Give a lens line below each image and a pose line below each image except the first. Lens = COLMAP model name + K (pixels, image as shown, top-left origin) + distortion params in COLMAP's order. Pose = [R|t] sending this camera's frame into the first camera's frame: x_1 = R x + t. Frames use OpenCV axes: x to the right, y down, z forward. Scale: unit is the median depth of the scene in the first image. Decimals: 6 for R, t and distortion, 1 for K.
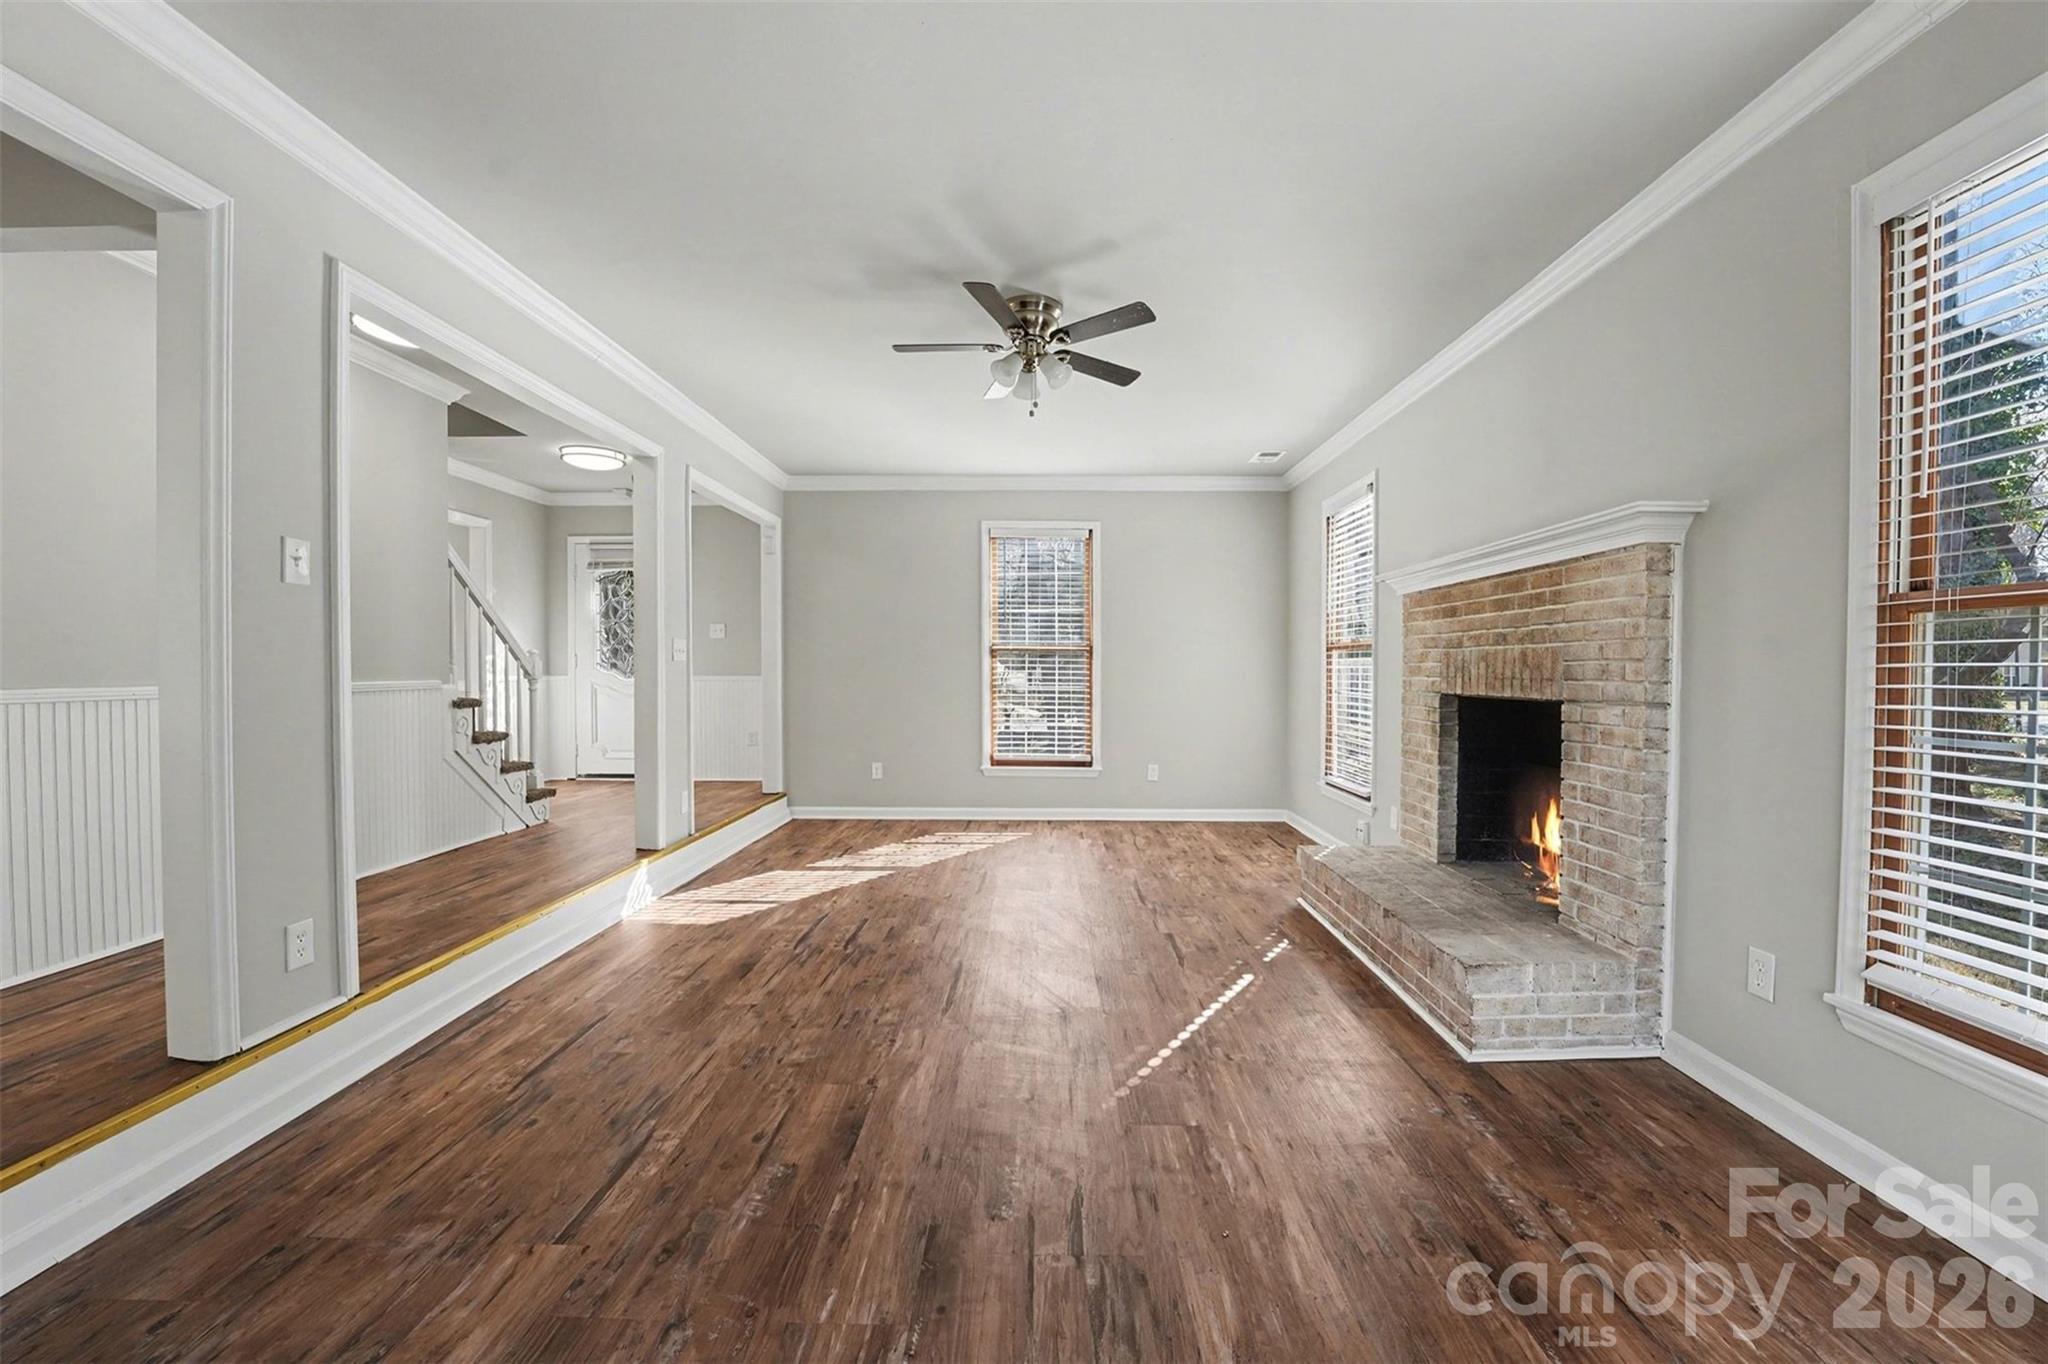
lens RADIAL K [[835.8, 0, 1031.4], [0, 835.8, 681.4], [0, 0, 1]] dist [-0.031923, 0.004956]
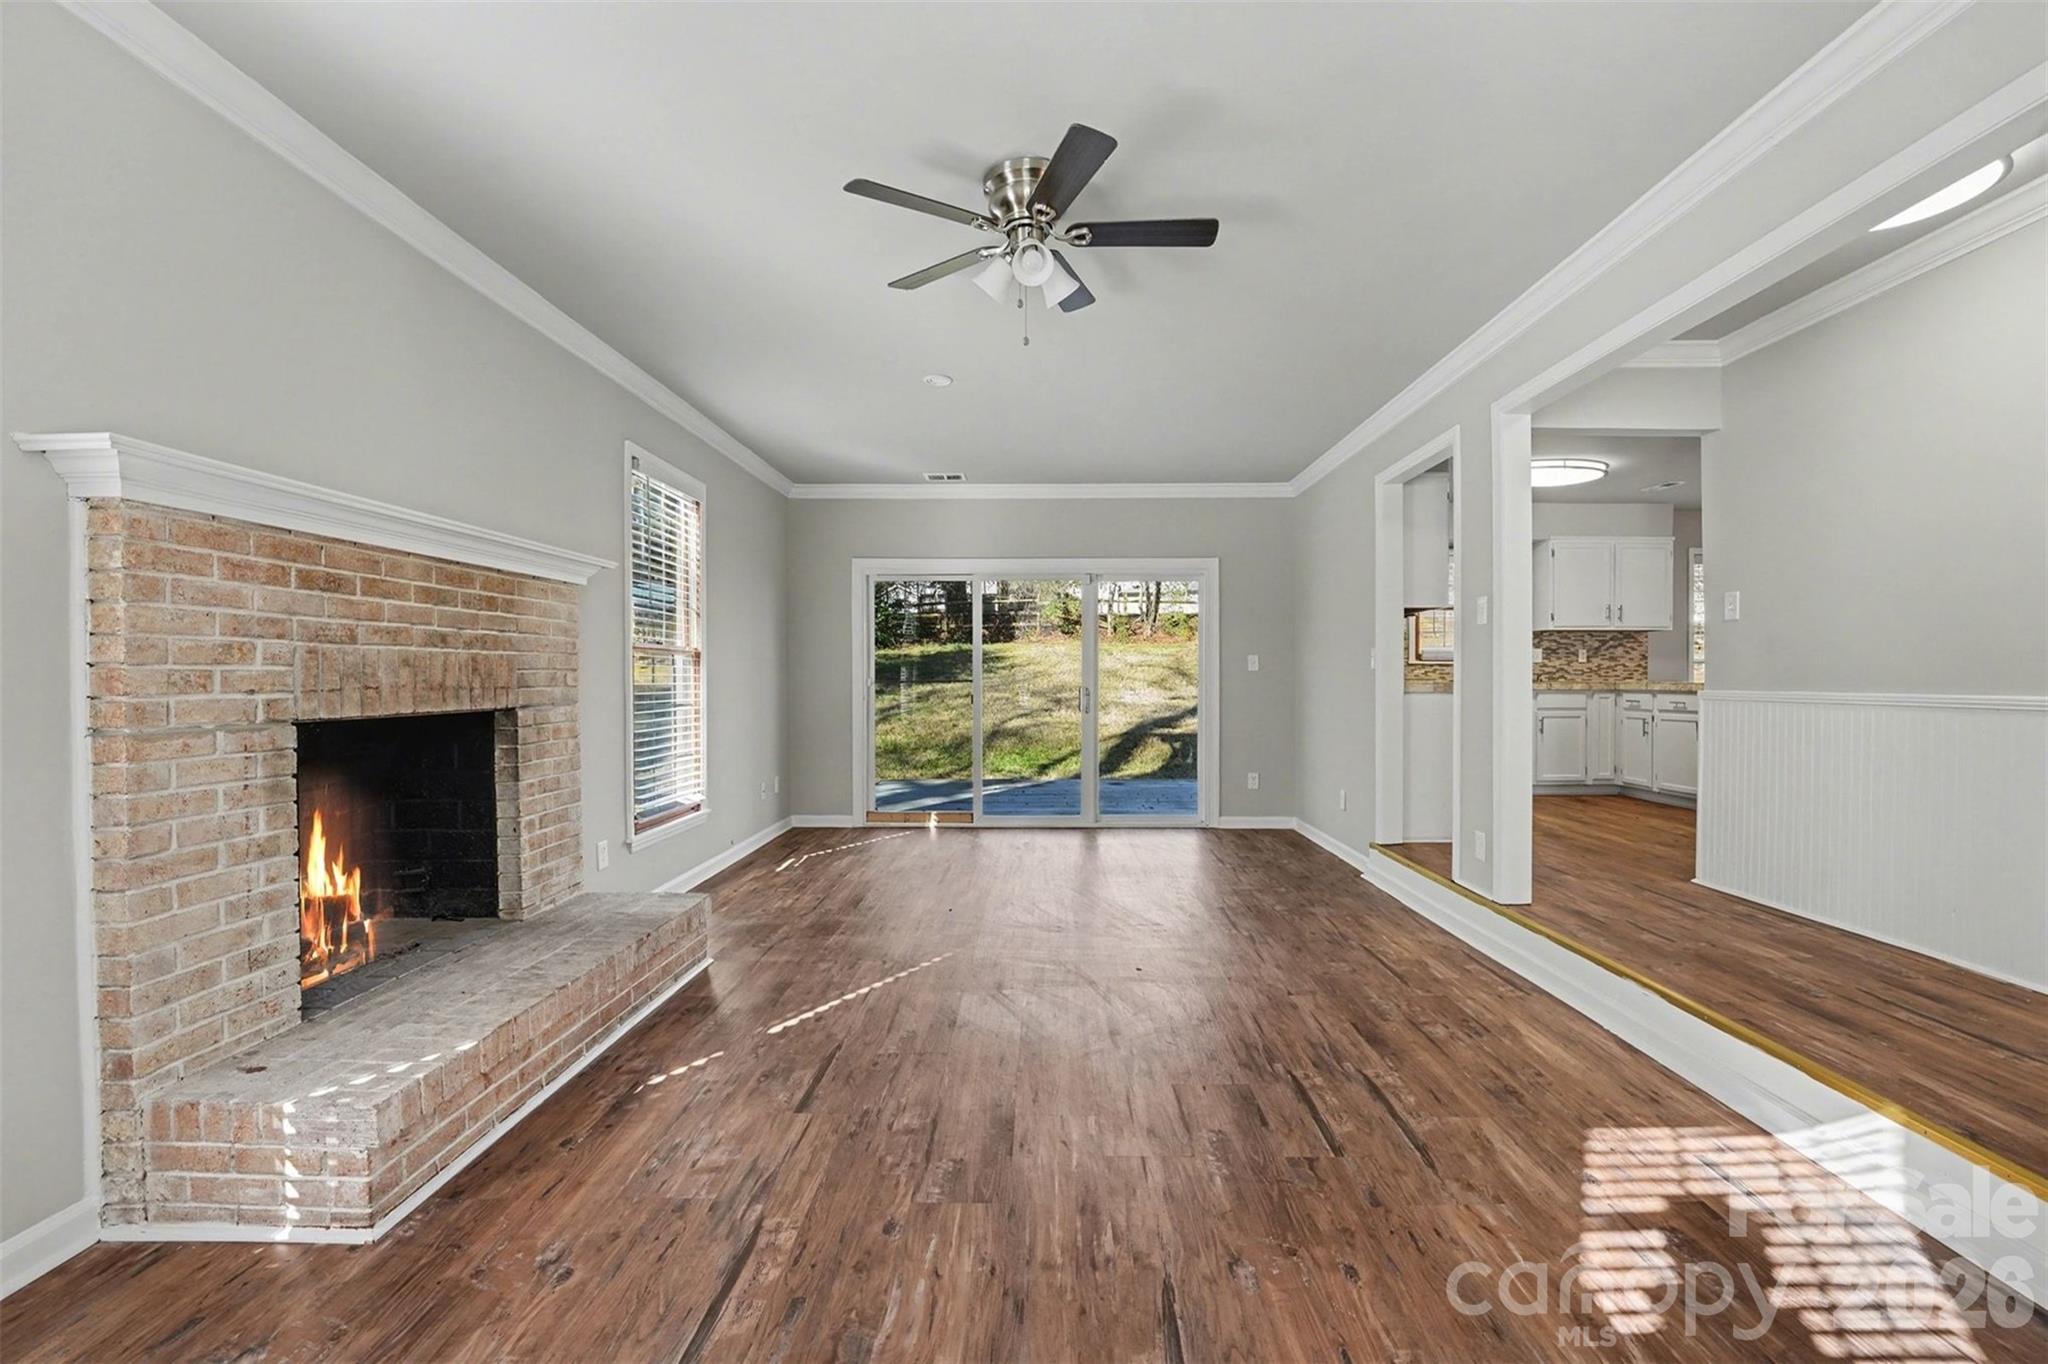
lens RADIAL K [[838.0, 0, 1037.5], [0, 838.0, 679.8], [0, 0, 1]] dist [-0.023604, 0.000206]
pose [[-0.999999, 0.000259, 0.001157, -0.010968], [0.000280, 0.999835, 0.018147, -0.026195], [-0.001152, 0.018148, -0.999835, 1.769048]]
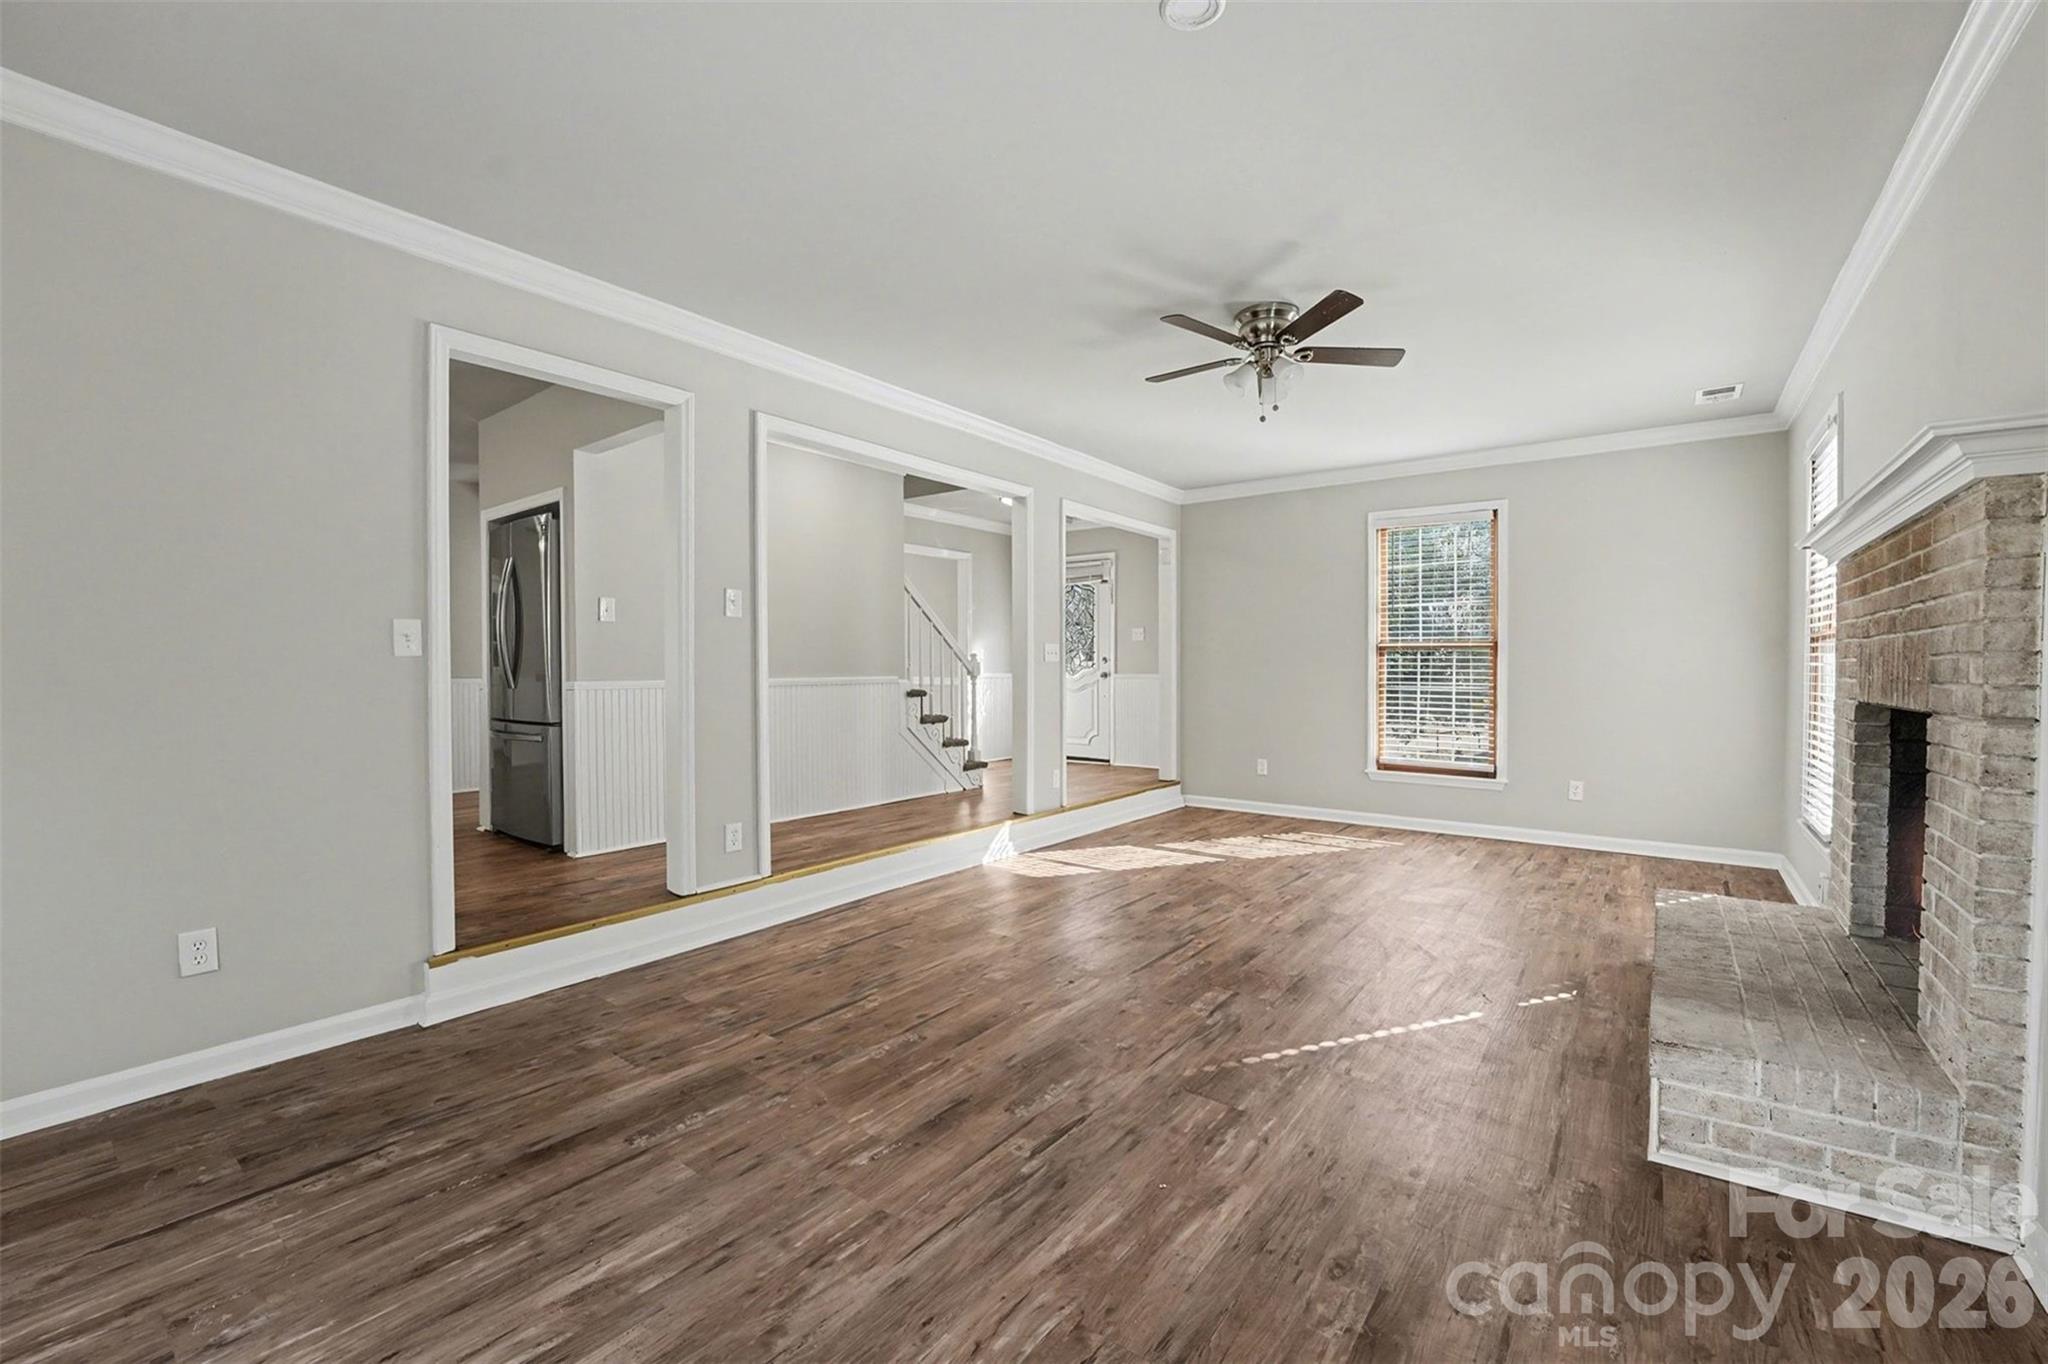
lens RADIAL K [[838.0, 0, 1037.5], [0, 838.0, 679.8], [0, 0, 1]] dist [-0.023604, 0.000206]
pose [[0.805879, 0.006317, -0.592046, 0.387965], [-0.006581, 0.999977, 0.001711, -0.000190], [0.592043, 0.002518, 0.805902, 0.007684]]
